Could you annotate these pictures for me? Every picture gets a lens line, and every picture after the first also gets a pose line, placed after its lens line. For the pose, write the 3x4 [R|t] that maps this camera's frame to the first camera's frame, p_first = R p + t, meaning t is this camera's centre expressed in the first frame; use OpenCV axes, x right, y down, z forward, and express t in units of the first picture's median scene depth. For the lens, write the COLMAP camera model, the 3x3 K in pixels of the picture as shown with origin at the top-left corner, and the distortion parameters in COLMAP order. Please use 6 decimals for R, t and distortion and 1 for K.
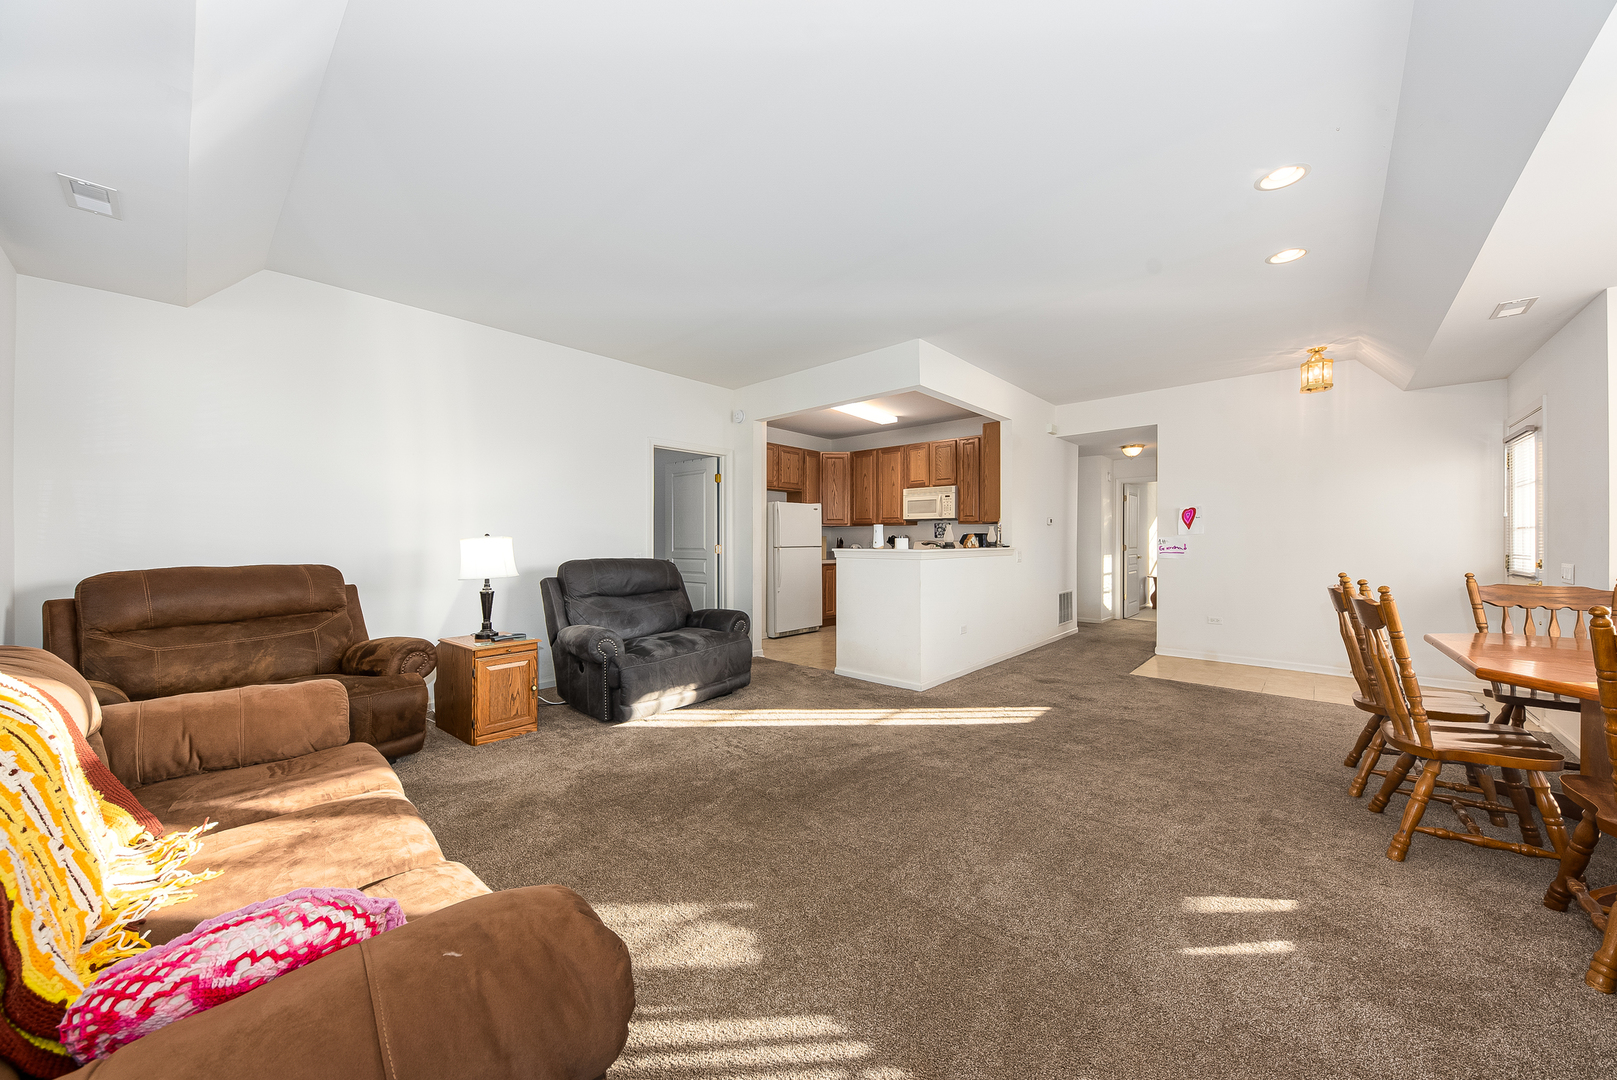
lens RADIAL K [[549.8, 0, 807.3], [0, 549.8, 547.0], [0, 0, 1]] dist [0.011962, -0.004628]
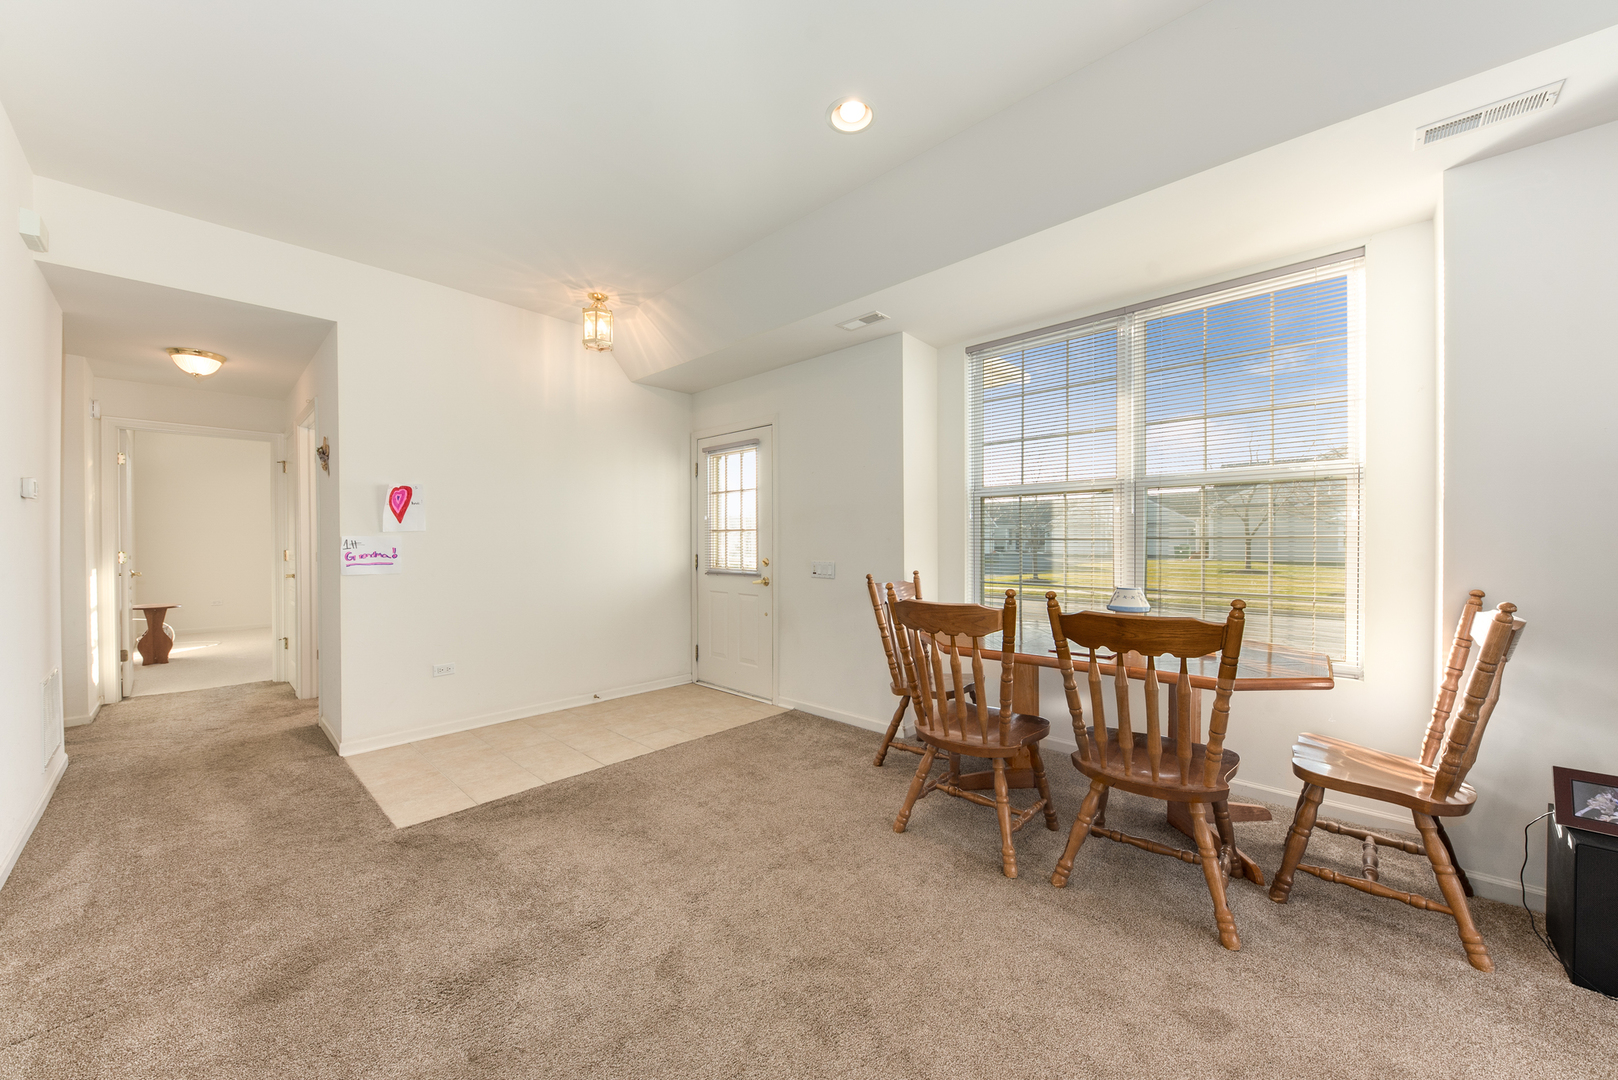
lens RADIAL K [[564.5, 0, 809.0], [0, 564.5, 540.0], [0, 0, 1]] dist [-0.001778, -0.000282]
pose [[-0.000975, 0.001654, 0.999998, 0.132627], [0.014986, 0.999886, -0.001640, -0.008802], [-0.999887, 0.014985, -0.000999, 0.749918]]
